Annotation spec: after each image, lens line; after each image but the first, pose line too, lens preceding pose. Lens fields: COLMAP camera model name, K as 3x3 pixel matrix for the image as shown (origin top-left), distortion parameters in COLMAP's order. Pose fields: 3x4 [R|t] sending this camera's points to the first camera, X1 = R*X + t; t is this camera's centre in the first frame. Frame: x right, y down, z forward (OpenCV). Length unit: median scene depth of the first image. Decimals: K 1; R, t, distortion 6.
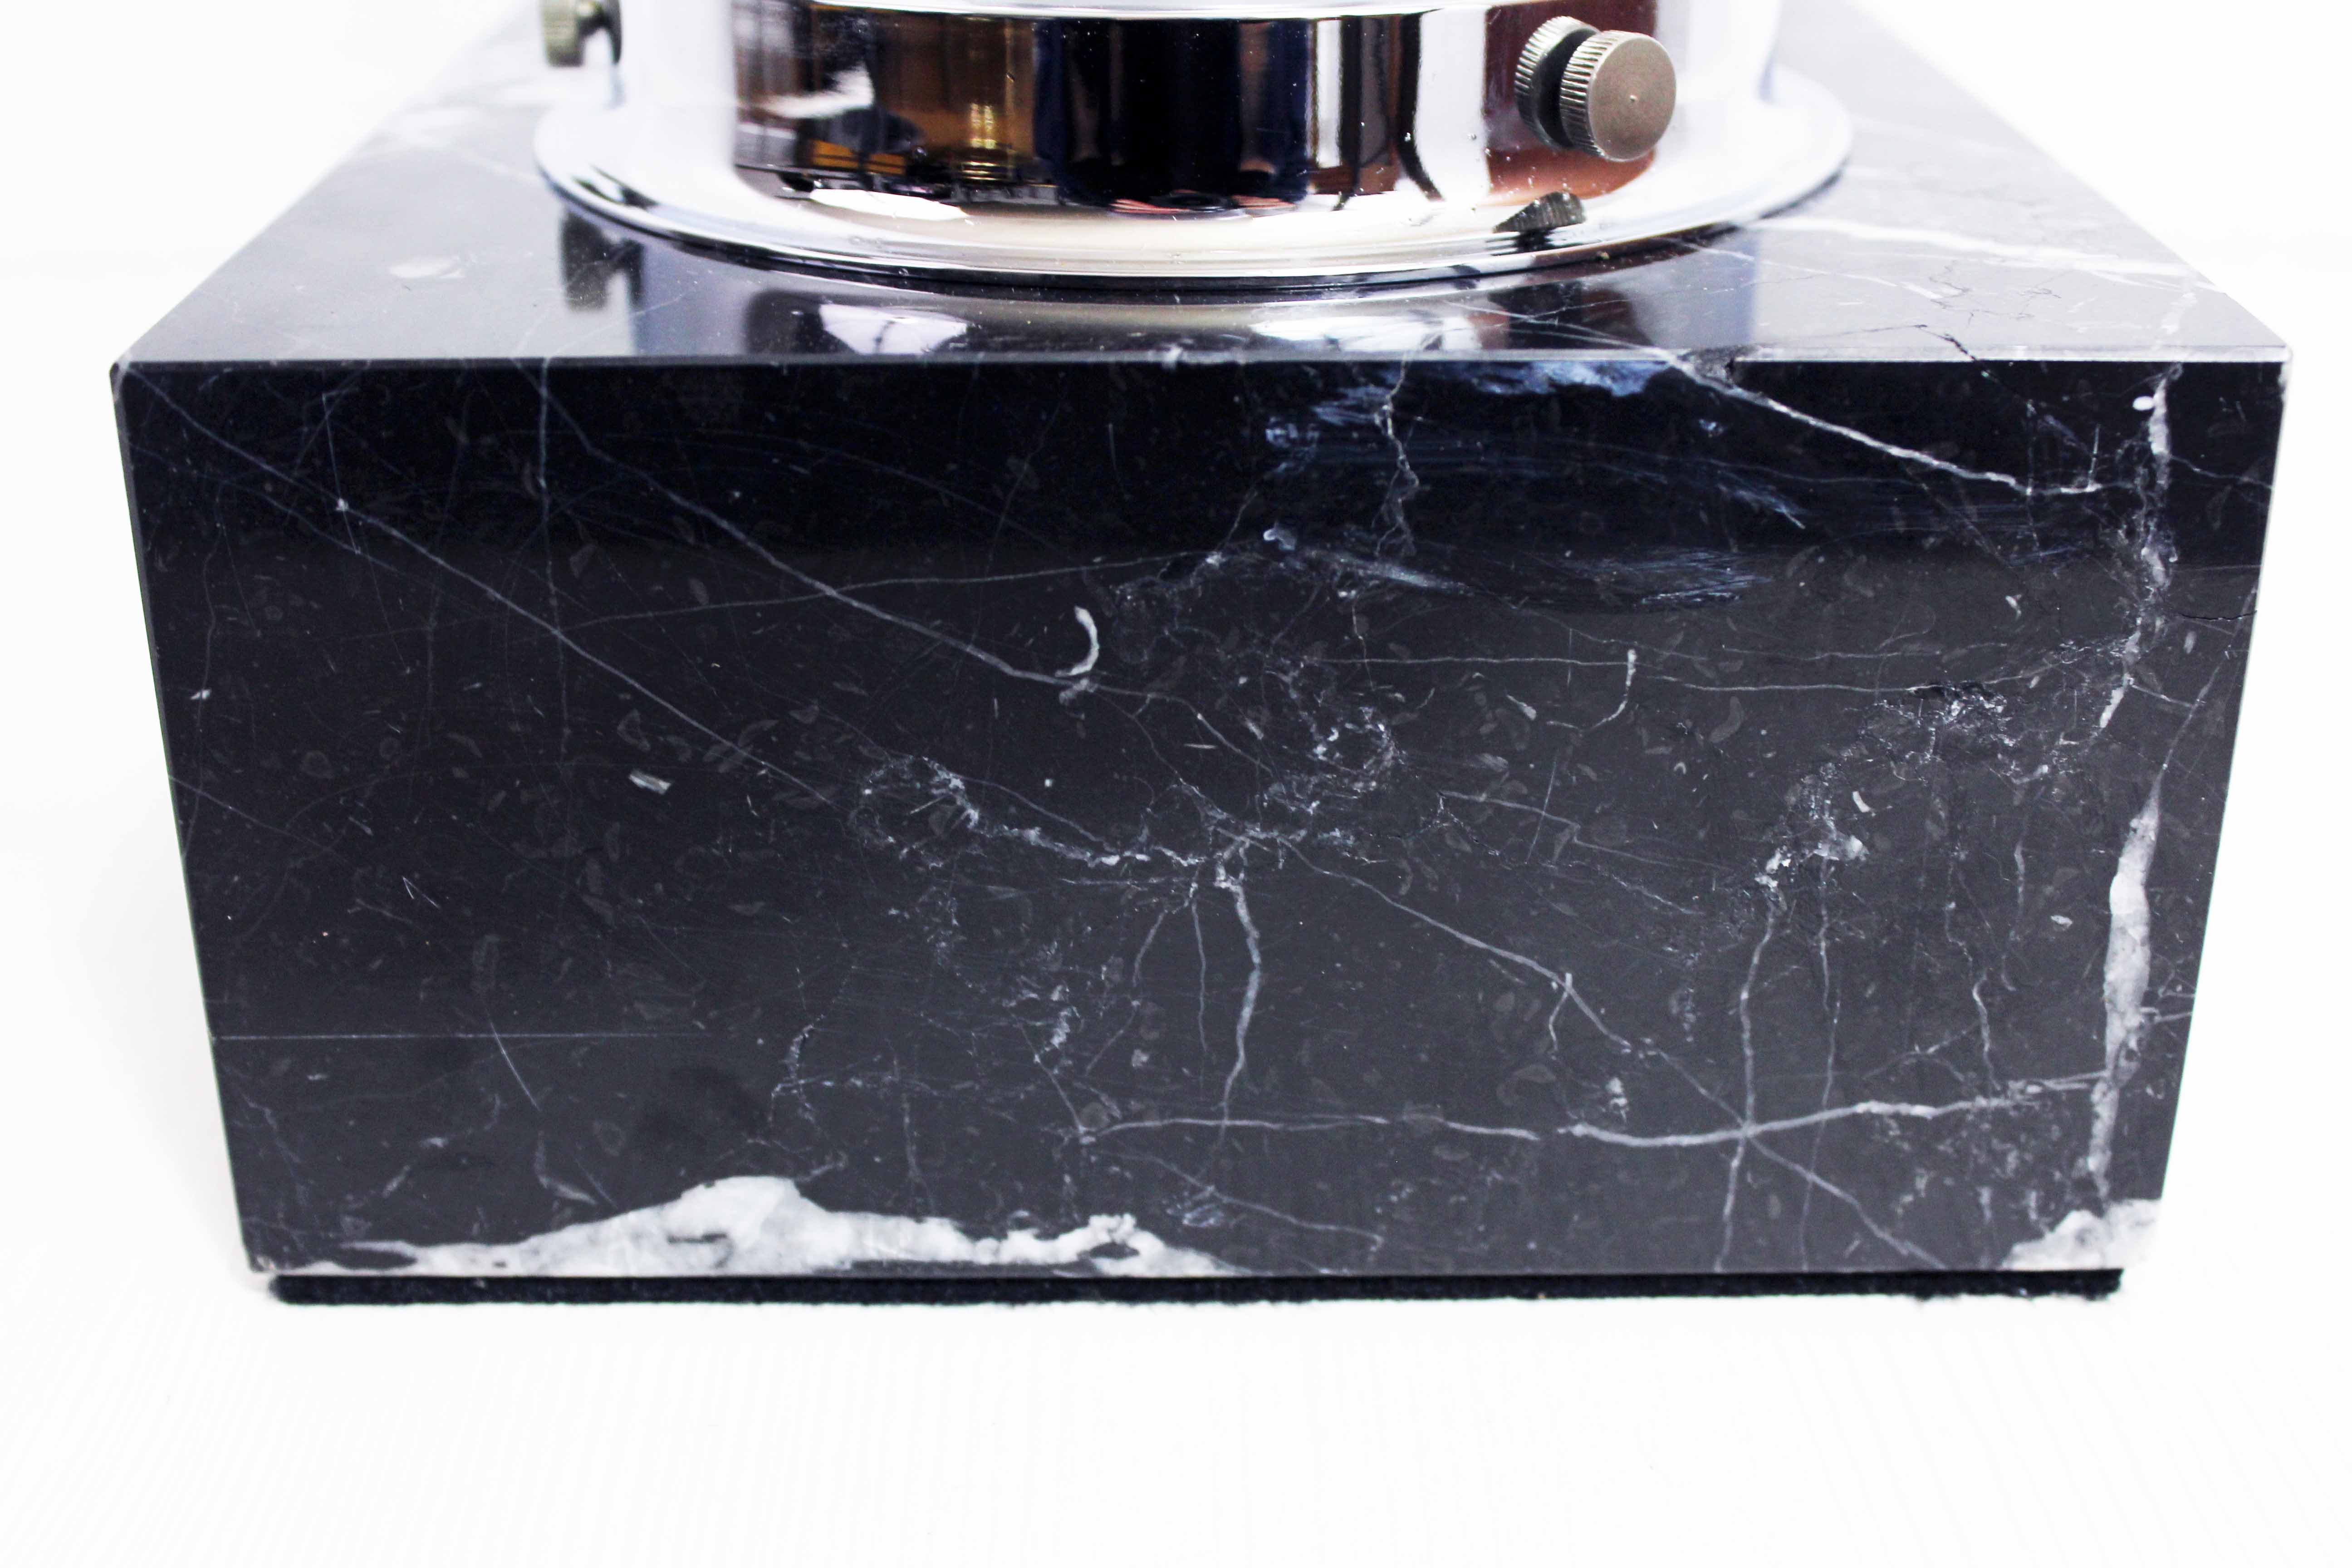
lens RADIAL K [[3083.5, 0, 1178.2], [0, 3083.5, 786.1], [0, 0, 1]] dist [-0.102785, 0.000000]
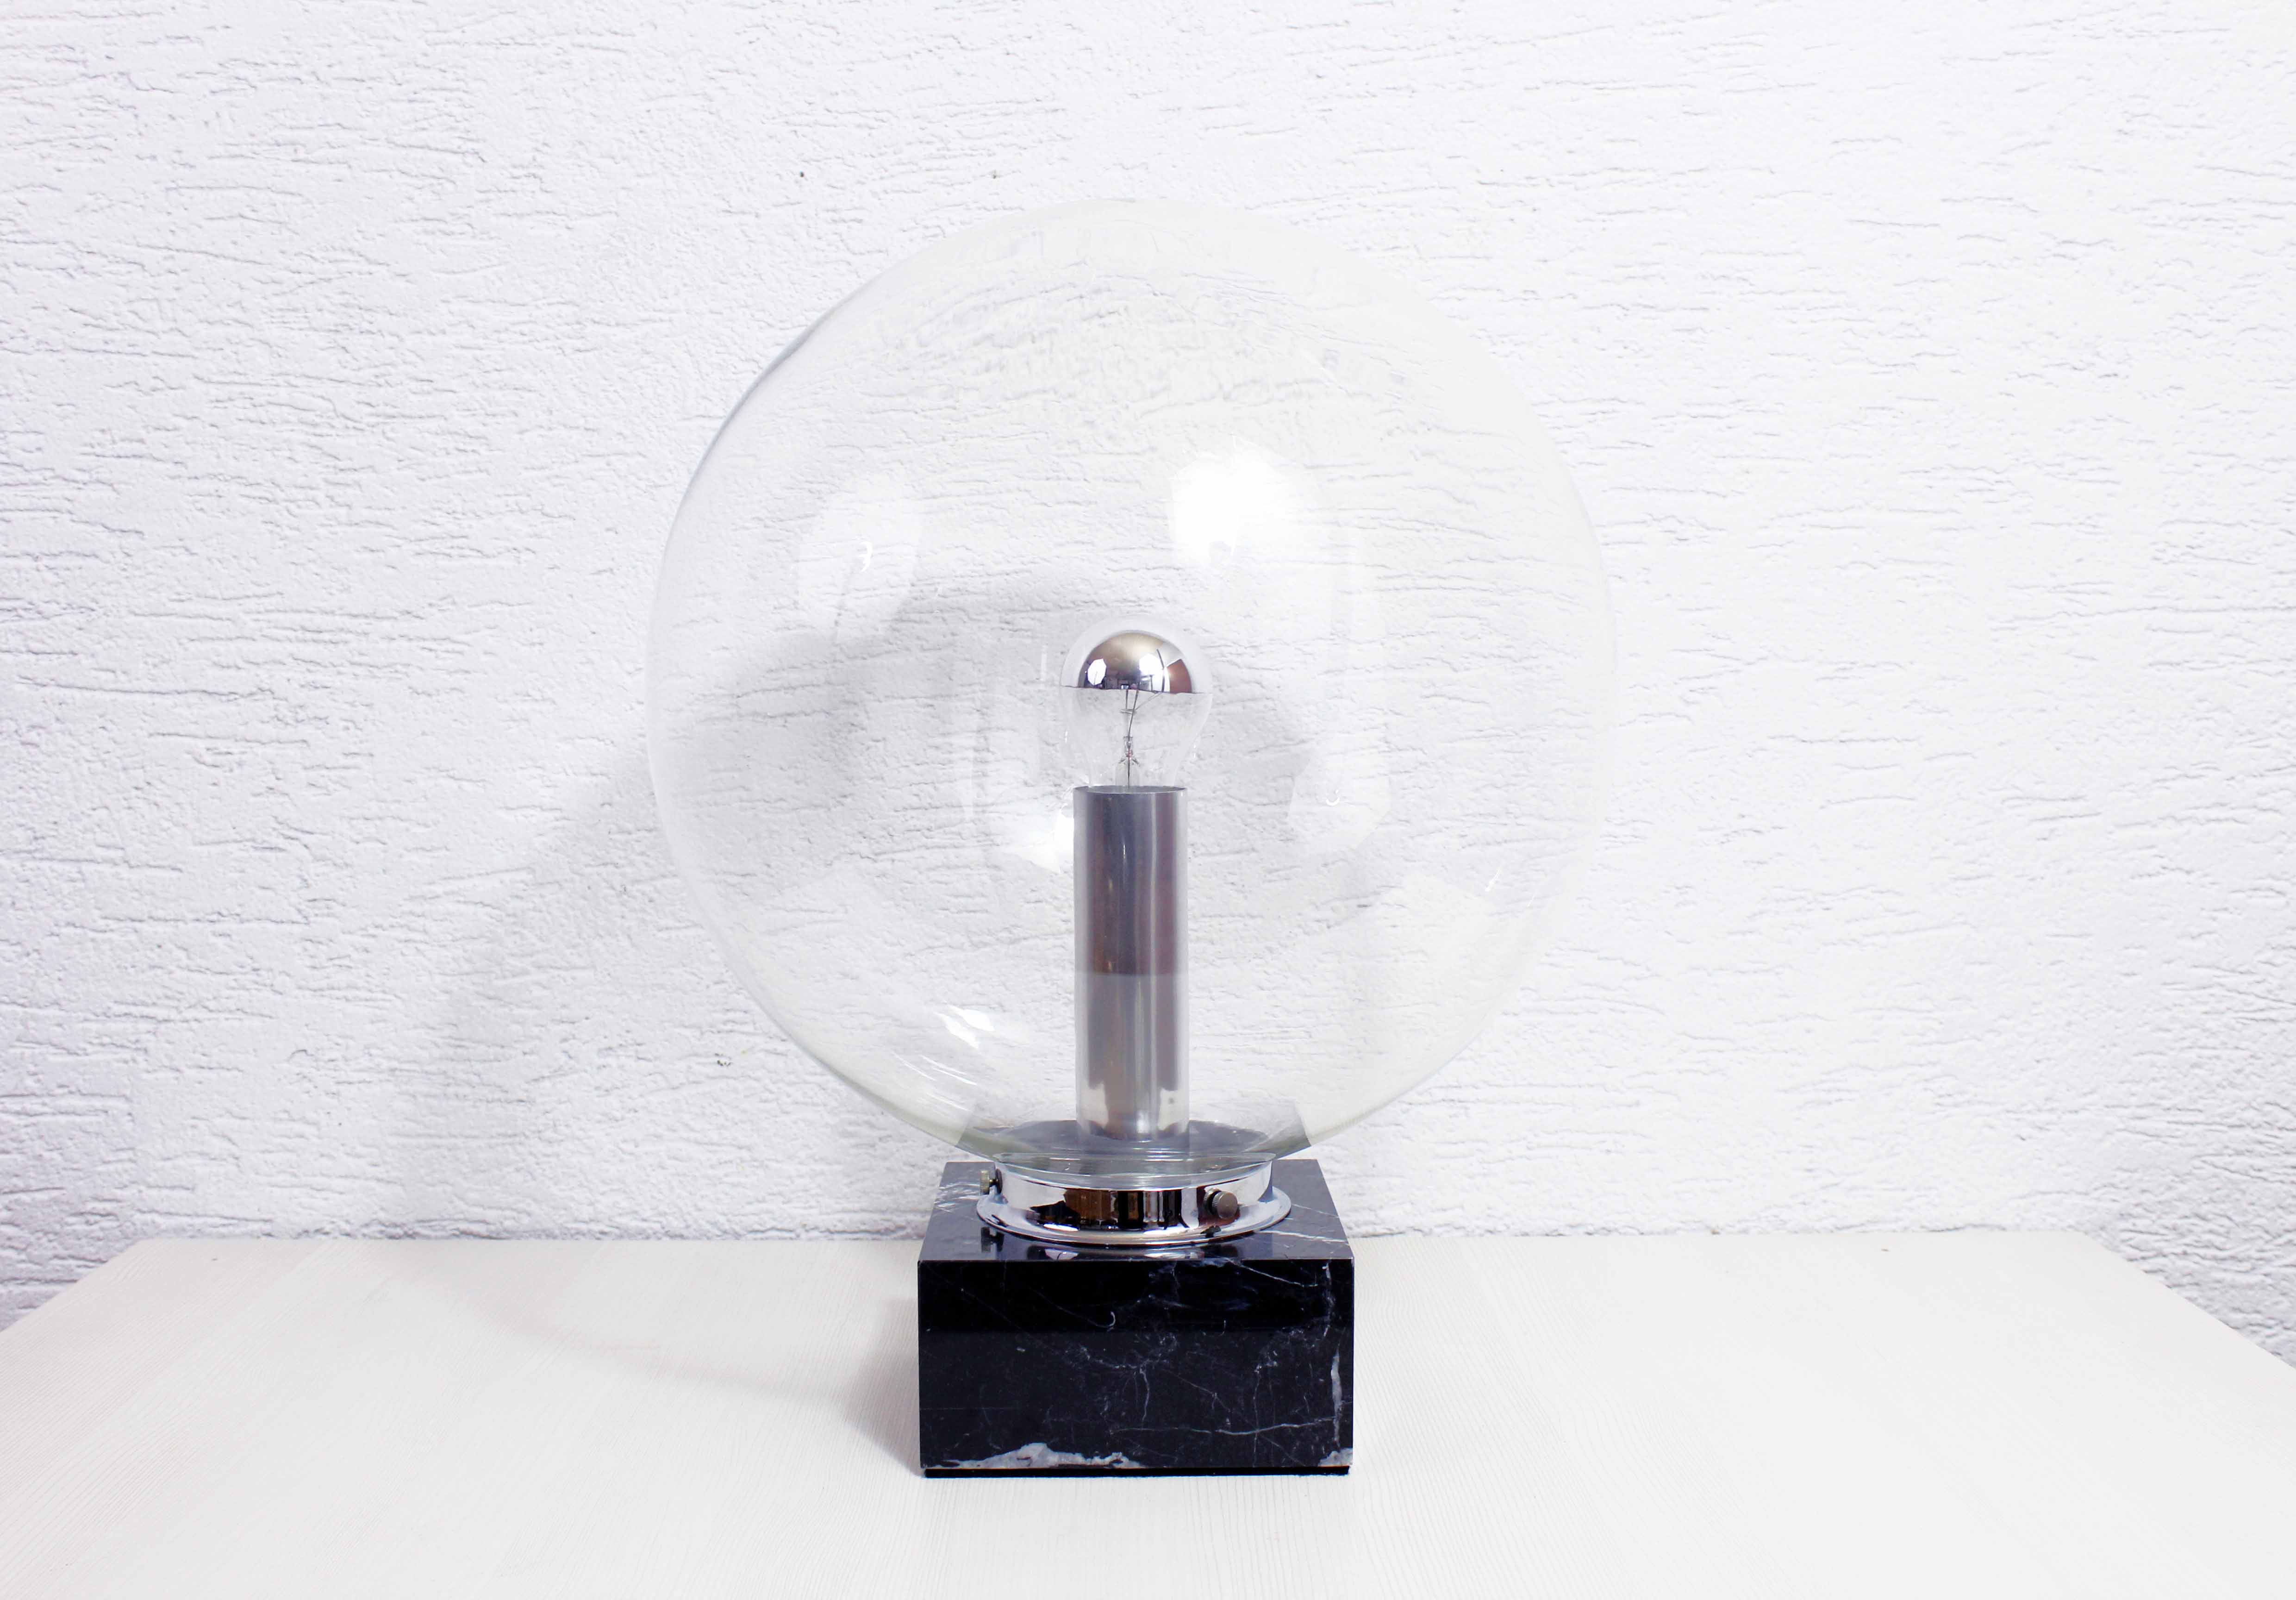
lens RADIAL K [[3003.5, 0, 1155.6], [0, 3003.5, 798.1], [0, 0, 1]] dist [-0.029307, 0.000000]
pose [[0.999998, -0.001179, 0.001747, 0.028400], [0.001644, 0.955086, -0.296324, 0.532036], [-0.001319, 0.296326, 0.955086, -3.506082]]
